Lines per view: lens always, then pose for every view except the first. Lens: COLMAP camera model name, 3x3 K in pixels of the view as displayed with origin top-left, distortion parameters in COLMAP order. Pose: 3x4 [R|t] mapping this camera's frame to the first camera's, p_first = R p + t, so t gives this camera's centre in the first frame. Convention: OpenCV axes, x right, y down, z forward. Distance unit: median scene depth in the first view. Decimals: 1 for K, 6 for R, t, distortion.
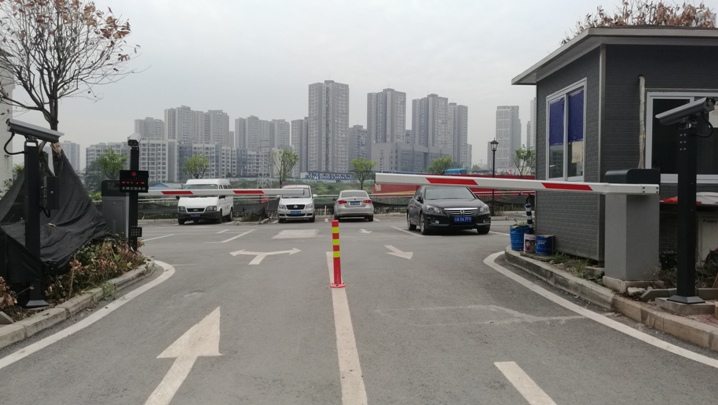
lens RADIAL K [[573.6, 0, 359.0], [0, 573.6, 202.5], [0, 0, 1]] dist [0.047645, -0.000206]
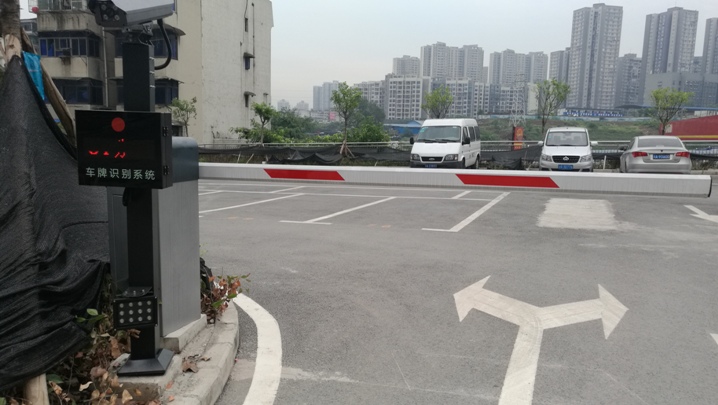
lens RADIAL K [[572.6, 0, 359.6], [0, 572.6, 210.9], [0, 0, 1]] dist [0.007594, 0.012105]
pose [[0.909835, 0.069470, -0.409114, -0.046494], [-0.018670, 0.991742, 0.126883, -0.013669], [0.414550, -0.107805, 0.903619, 0.235801]]
